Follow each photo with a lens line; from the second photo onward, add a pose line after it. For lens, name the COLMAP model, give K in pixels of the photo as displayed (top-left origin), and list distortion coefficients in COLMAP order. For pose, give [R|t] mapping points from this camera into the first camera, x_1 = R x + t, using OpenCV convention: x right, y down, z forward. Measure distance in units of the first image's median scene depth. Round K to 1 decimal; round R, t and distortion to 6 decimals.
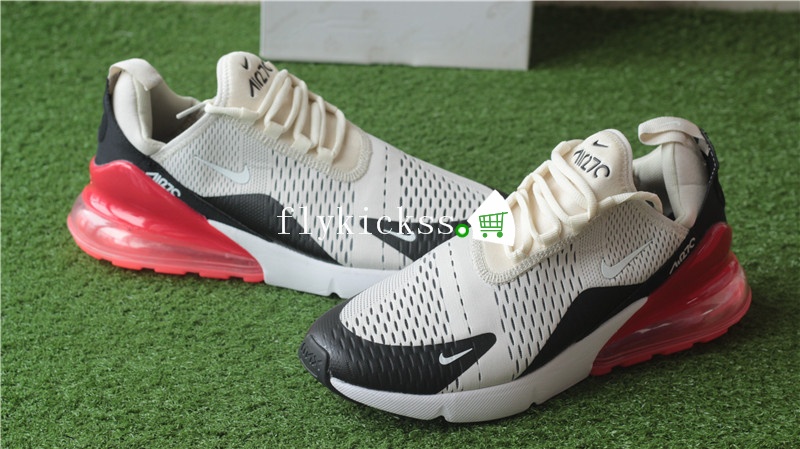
lens RADIAL K [[1927.4, 0, 400.8], [0, 1927.4, 230.4], [0, 0, 1]] dist [-0.096423, 0.000000]
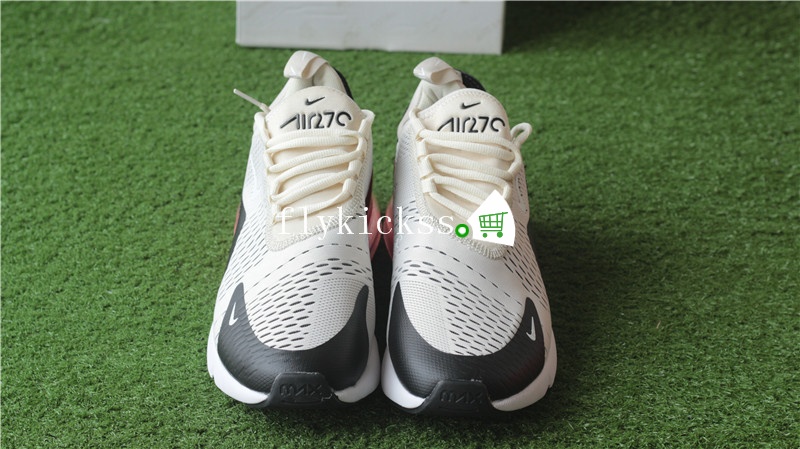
lens RADIAL K [[1927.4, 0, 400.2], [0, 1927.4, 223.1], [0, 0, 1]] dist [-0.096423, 0.000000]
pose [[0.999906, -0.009717, 0.009635, 0.002427], [0.009483, 0.999666, 0.024055, -0.020924], [-0.009866, -0.023961, 0.999664, -0.012452]]
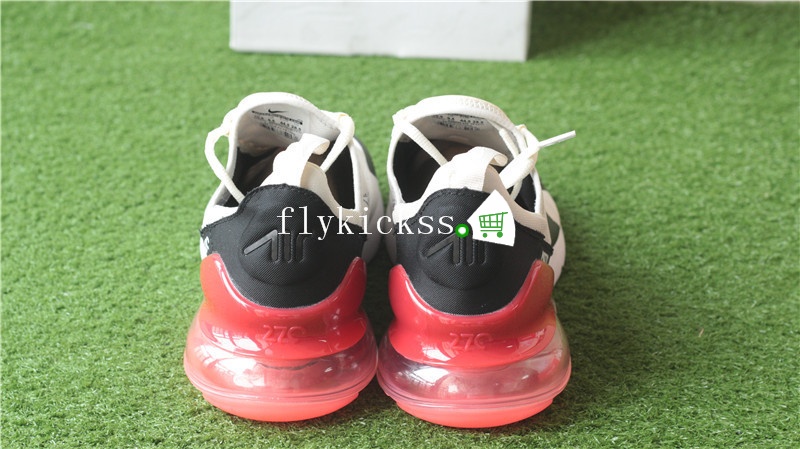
lens RADIAL K [[1927.4, 0, 401.3], [0, 1927.4, 226.1], [0, 0, 1]] dist [-0.096423, 0.000000]
pose [[0.999920, -0.002153, -0.012464, 0.020070], [0.001620, 0.999089, -0.042647, 0.035298], [0.012545, 0.042623, 0.999012, 0.104808]]
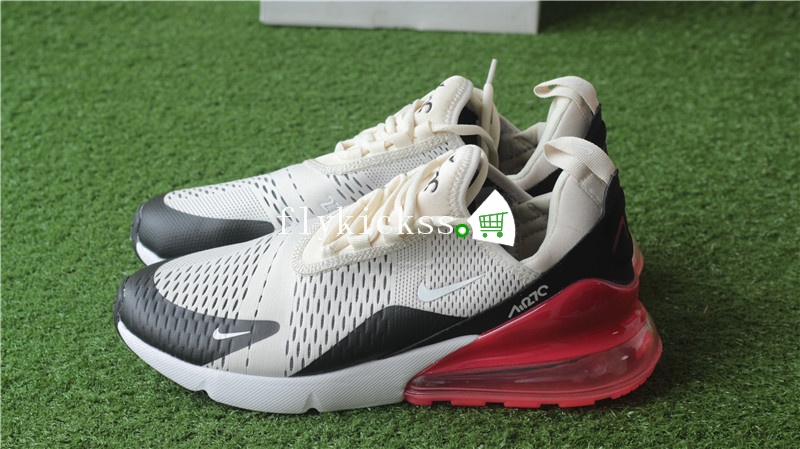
lens RADIAL K [[1927.4, 0, 400.6], [0, 1927.4, 222.4], [0, 0, 1]] dist [-0.096423, 0.000000]
pose [[0.999983, -0.004641, -0.003485, 0.000345], [0.004691, 0.999883, 0.014573, -0.003224], [0.003416, -0.014589, 0.999888, 0.034643]]
